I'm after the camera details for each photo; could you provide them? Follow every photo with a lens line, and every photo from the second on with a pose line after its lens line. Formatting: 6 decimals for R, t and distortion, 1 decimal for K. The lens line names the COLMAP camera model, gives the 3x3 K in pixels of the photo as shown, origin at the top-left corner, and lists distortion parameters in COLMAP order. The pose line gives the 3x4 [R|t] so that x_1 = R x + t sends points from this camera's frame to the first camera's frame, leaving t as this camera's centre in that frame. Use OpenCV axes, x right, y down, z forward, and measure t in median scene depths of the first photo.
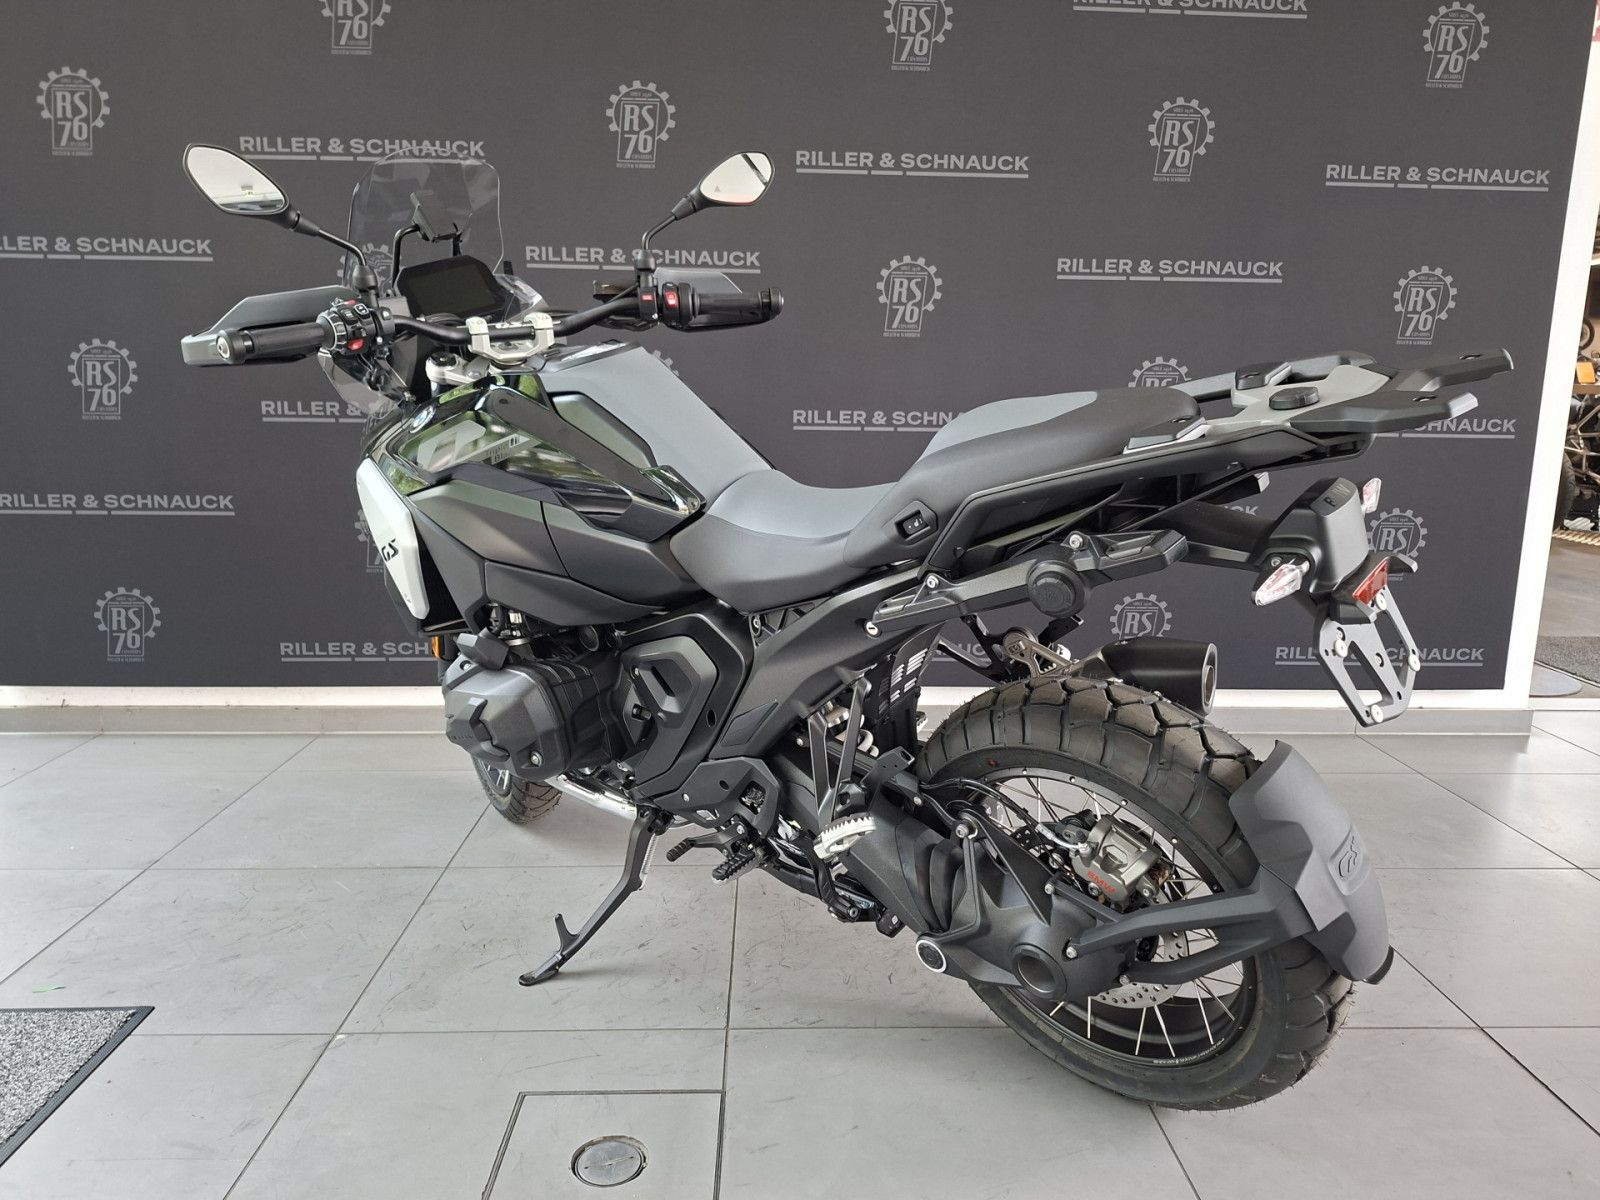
lens RADIAL K [[1050.3, 0, 819.8], [0, 1050.3, 557.4], [0, 0, 1]] dist [0.072913, -0.088895]
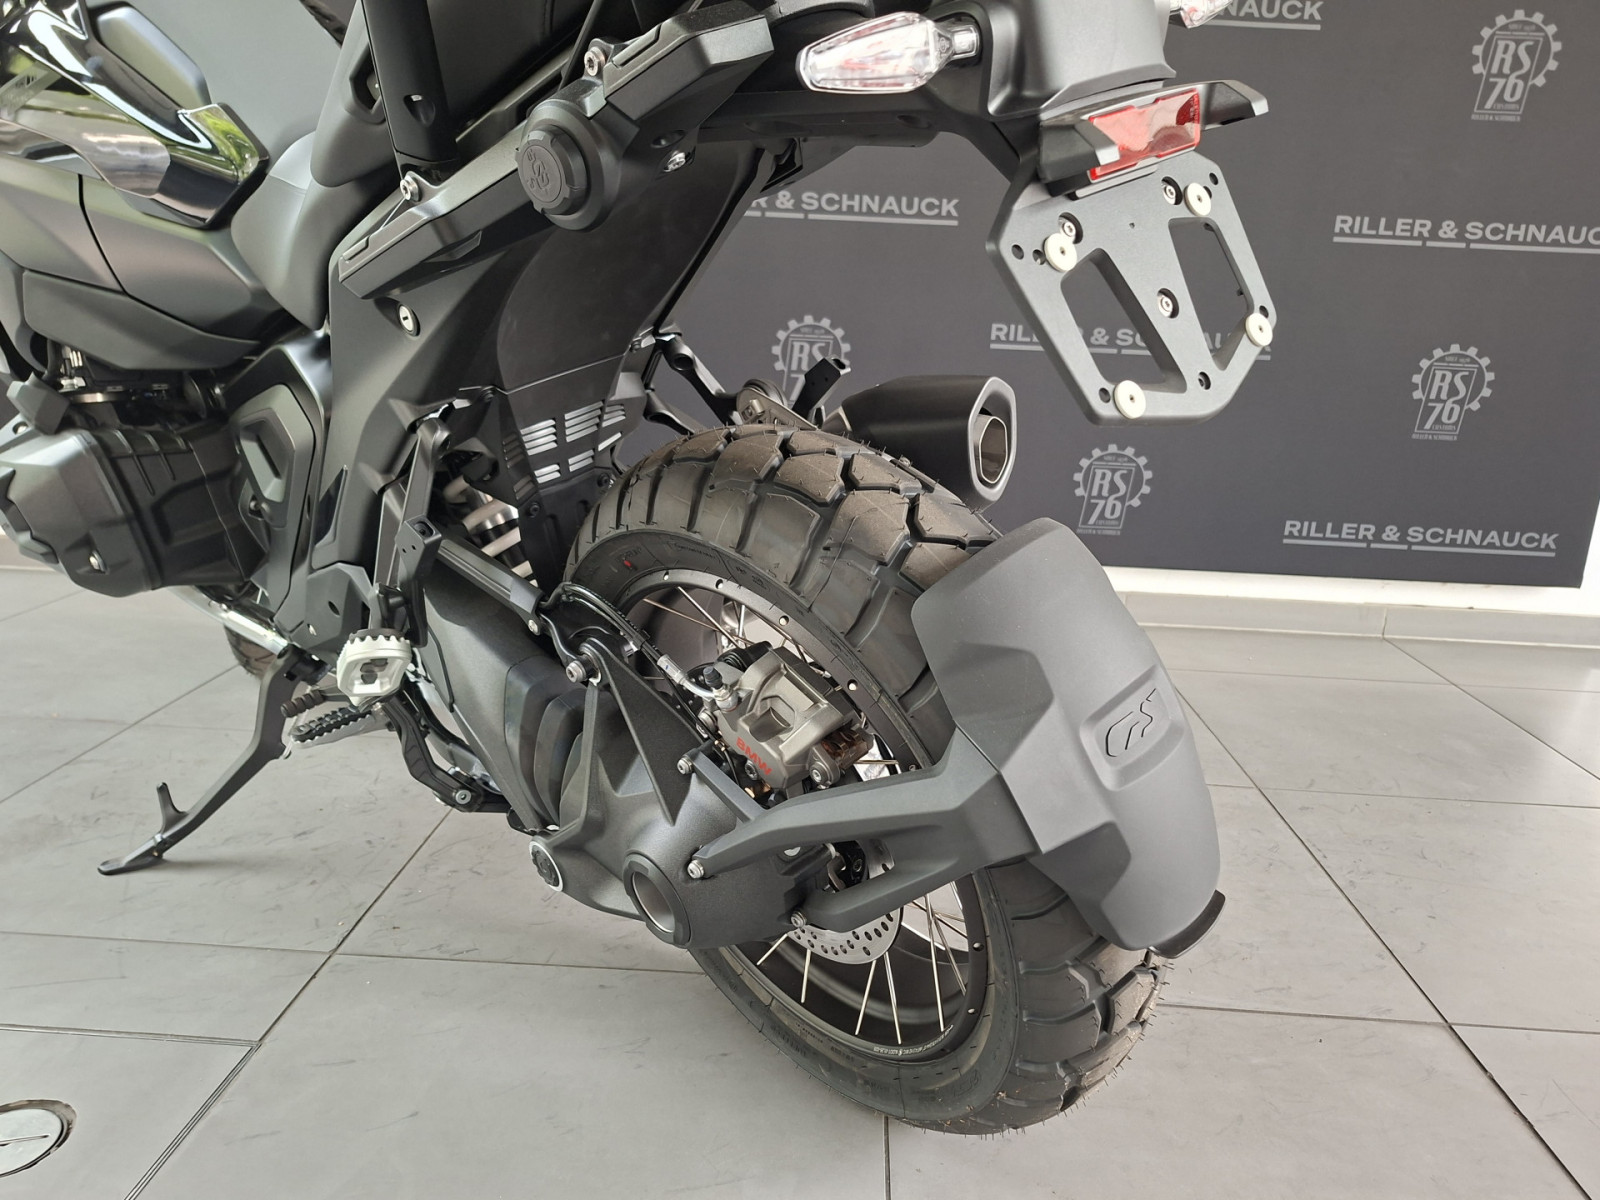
lens RADIAL K [[1041.3, 0, 865.7], [0, 1041.3, 571.5], [0, 0, 1]] dist [0.106249, -0.138099]
pose [[0.997425, 0.046496, -0.054610, 0.275341], [-0.041930, 0.995752, 0.081969, 0.118857], [0.058189, -0.079468, 0.995138, 0.335183]]
